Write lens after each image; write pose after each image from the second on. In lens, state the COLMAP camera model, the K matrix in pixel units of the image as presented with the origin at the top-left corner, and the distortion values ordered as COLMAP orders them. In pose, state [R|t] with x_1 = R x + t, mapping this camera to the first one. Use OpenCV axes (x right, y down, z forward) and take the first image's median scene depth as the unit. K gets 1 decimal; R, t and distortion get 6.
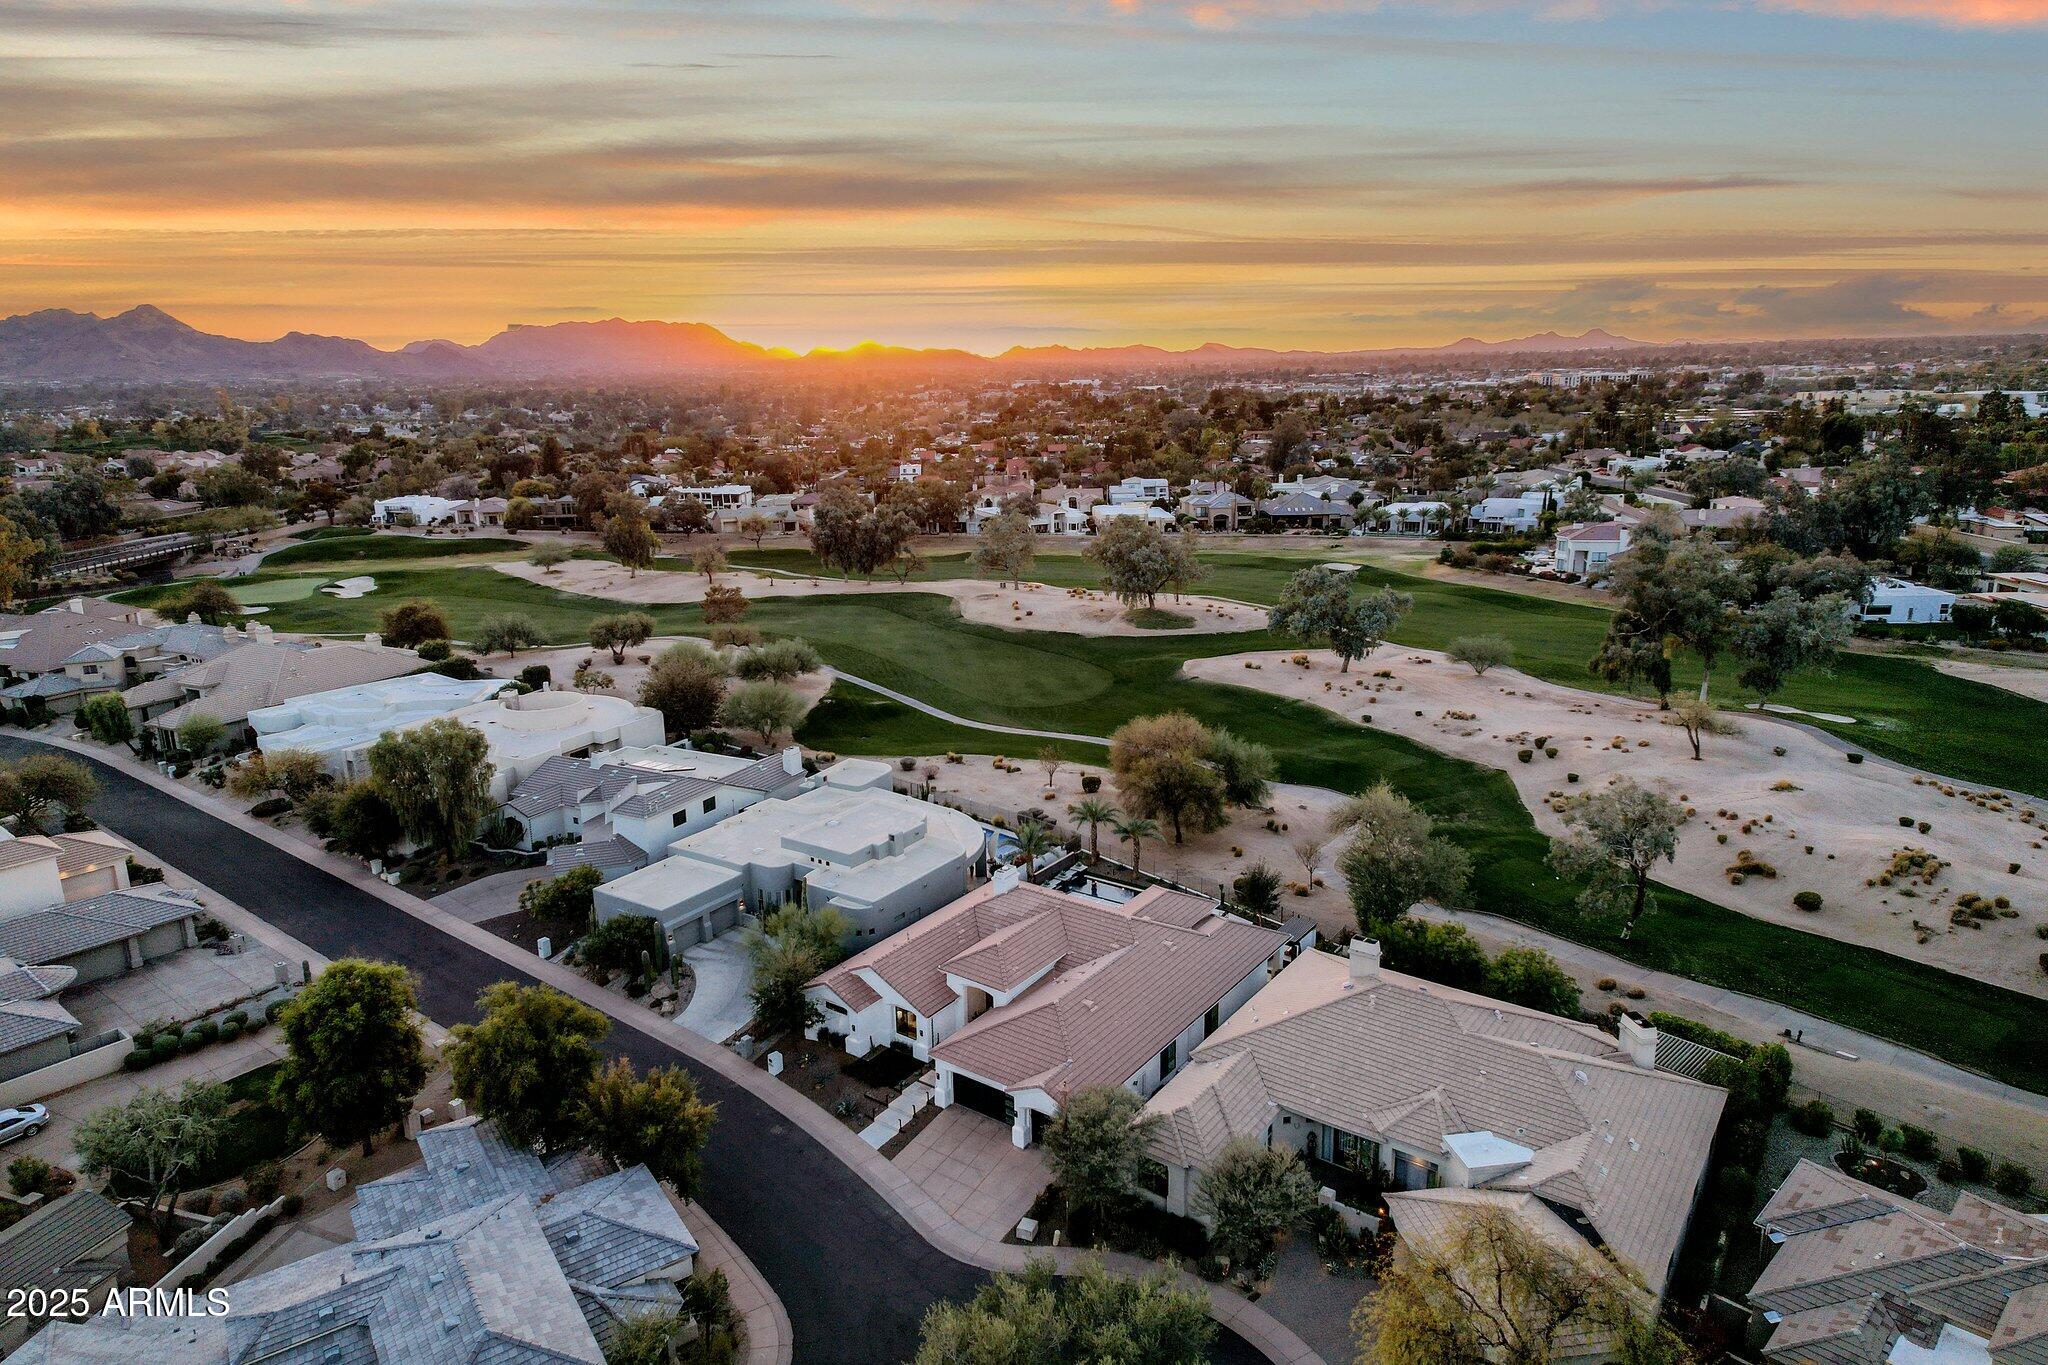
lens RADIAL K [[1252.8, 0, 1018.6], [0, 1252.8, 694.7], [0, 0, 1]] dist [0.096446, -0.077122]
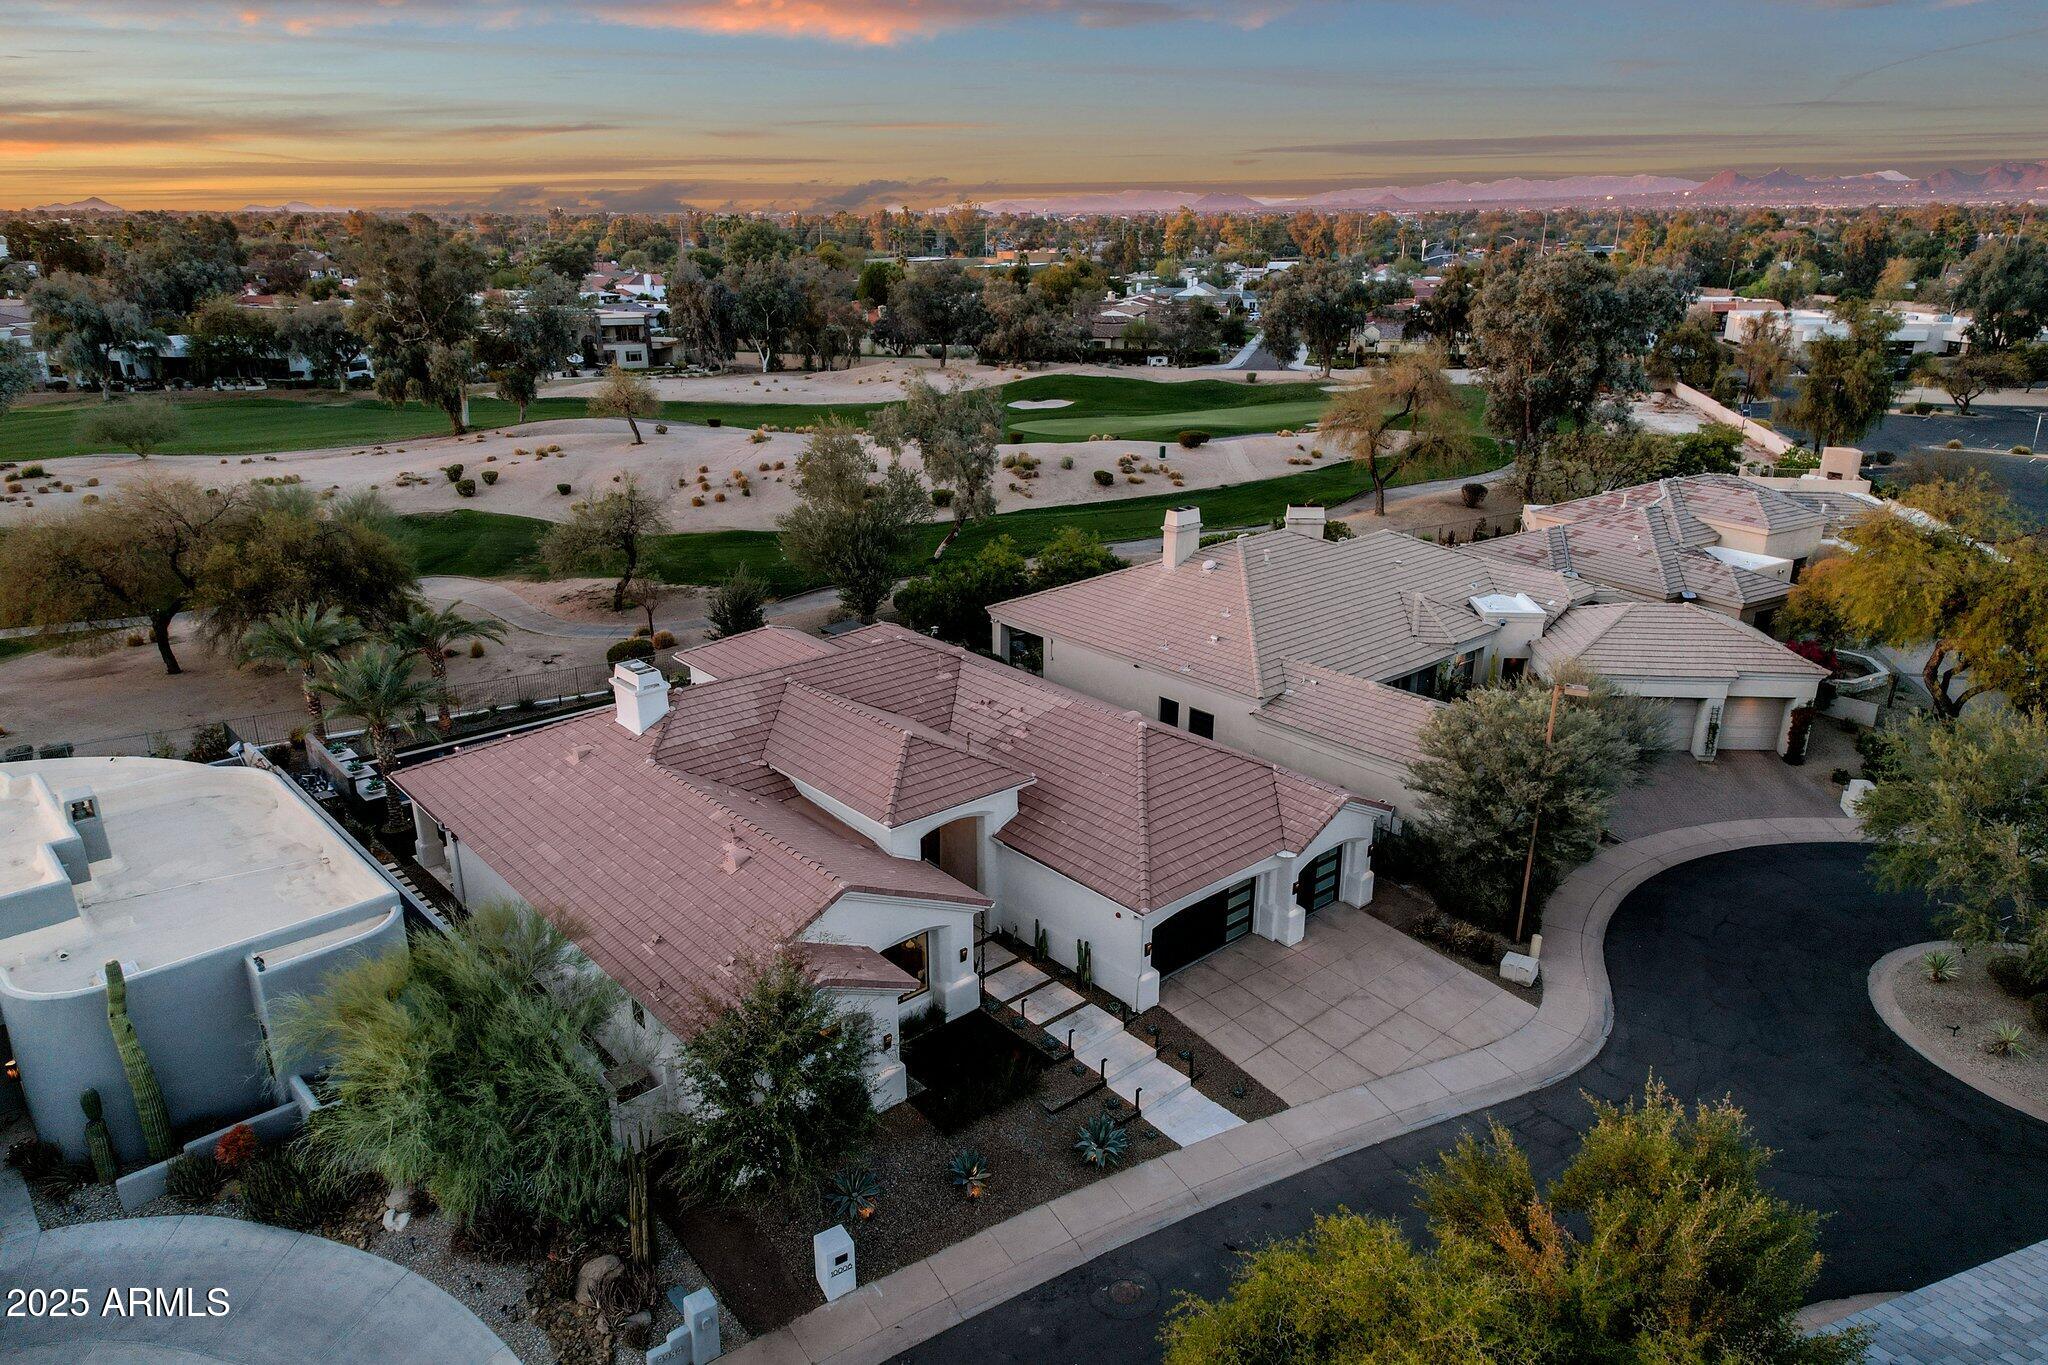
lens RADIAL K [[1285.0, 0, 1011.5], [0, 1285.0, 686.7], [0, 0, 1]] dist [0.105116, -0.101293]
pose [[0.214720, -0.303714, 0.928253, -0.282311], [0.239750, 0.937731, 0.251357, 0.041569], [-0.946792, 0.168577, 0.274165, 0.507909]]
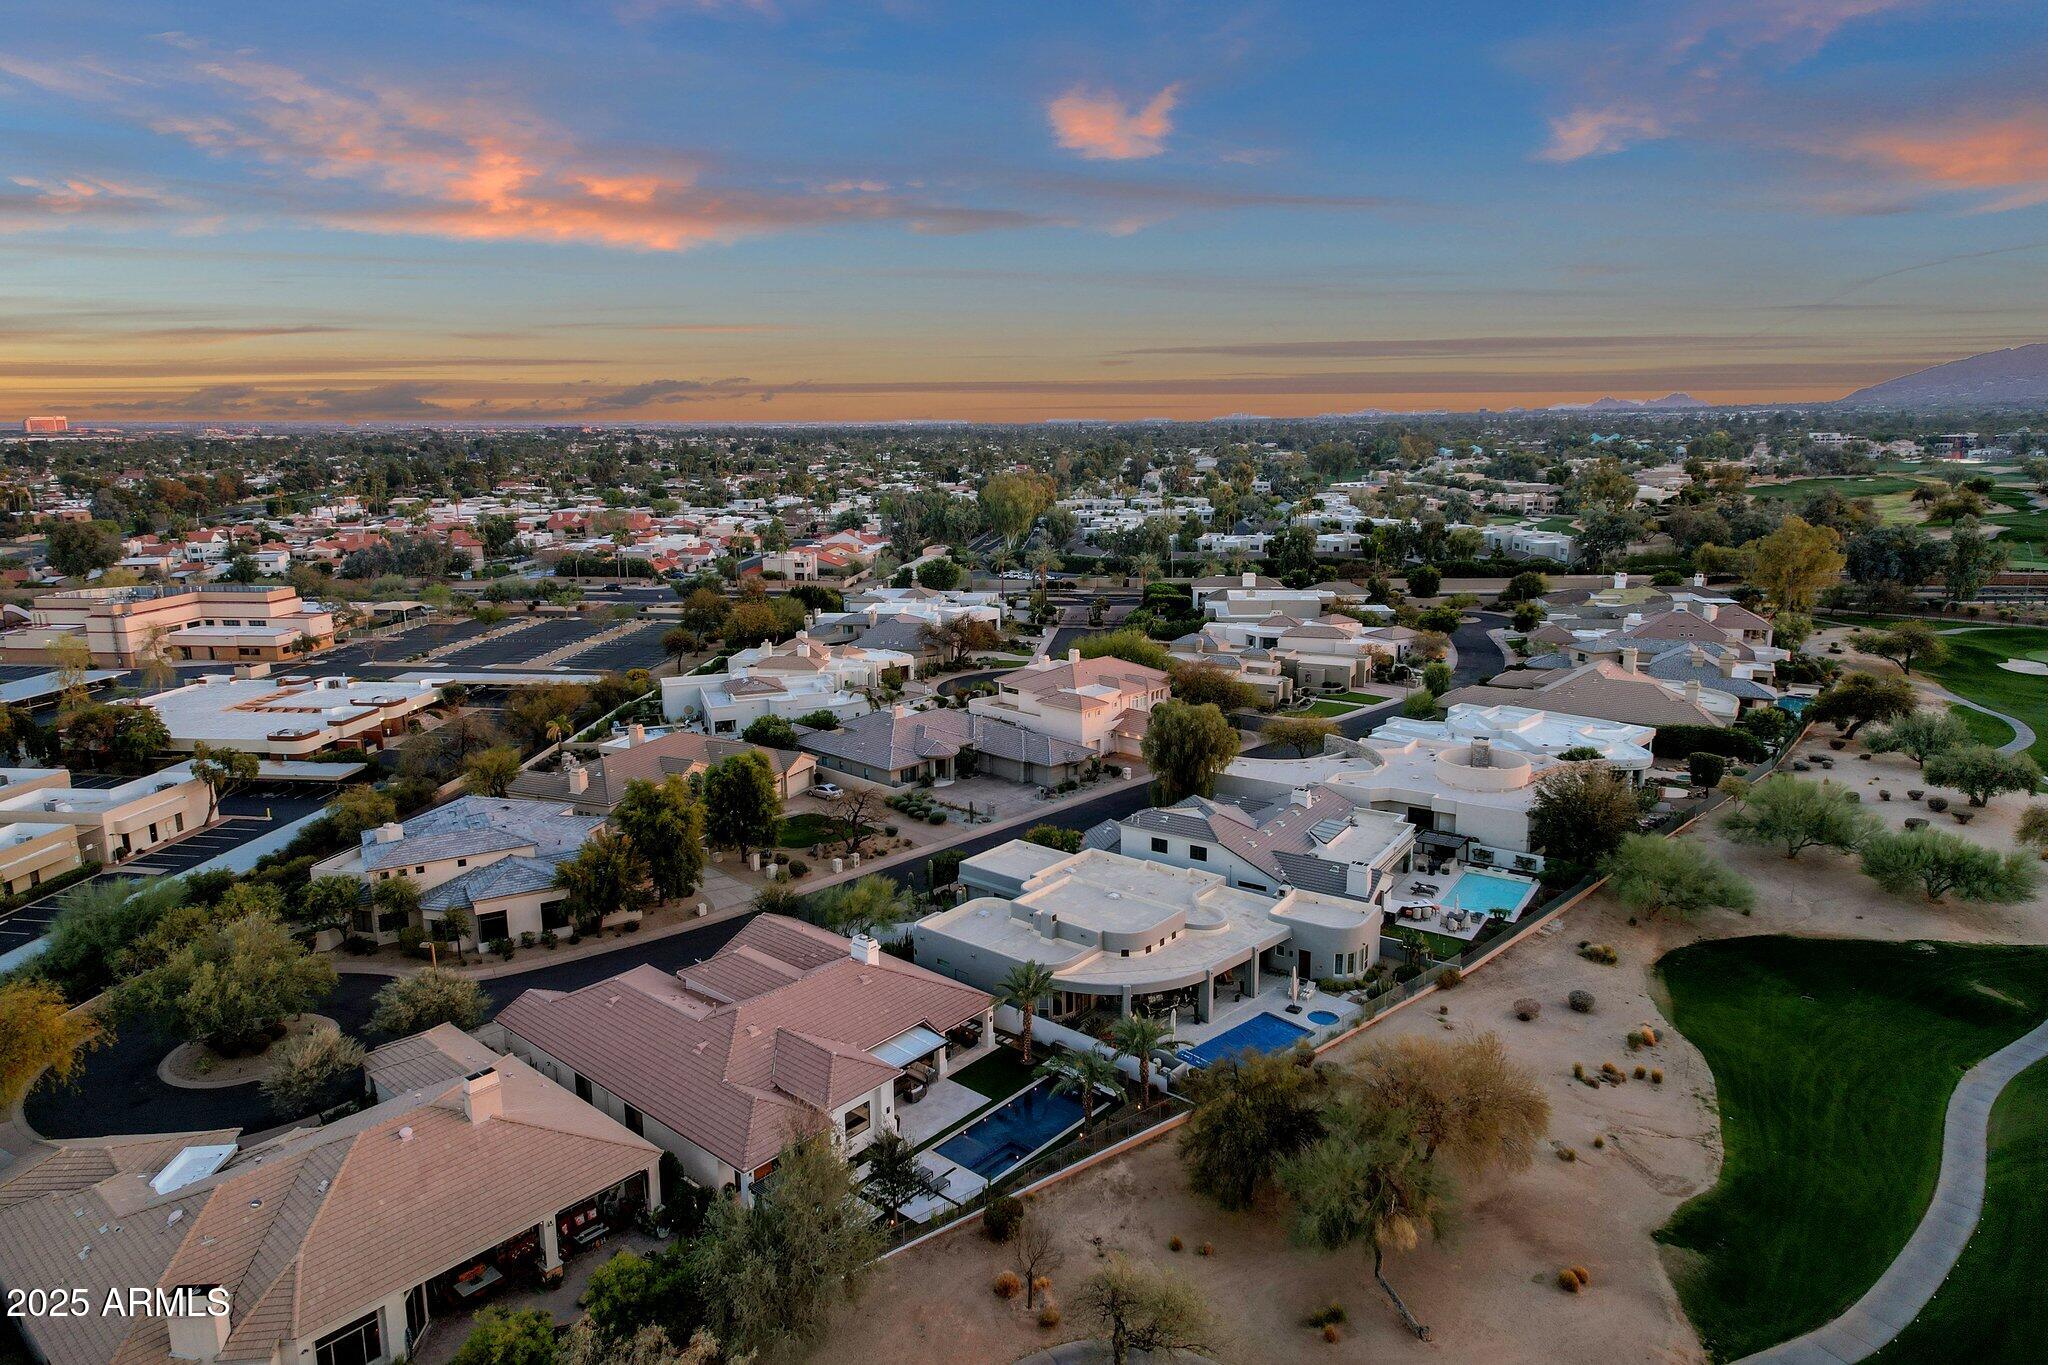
lens RADIAL K [[1252.8, 0, 1018.6], [0, 1252.8, 694.7], [0, 0, 1]] dist [0.096446, -0.077122]
pose [[-0.092669, 0.233080, -0.968032, 0.587554], [-0.237469, 0.938987, 0.248820, -0.204359], [0.966965, 0.252935, -0.031666, 0.748727]]
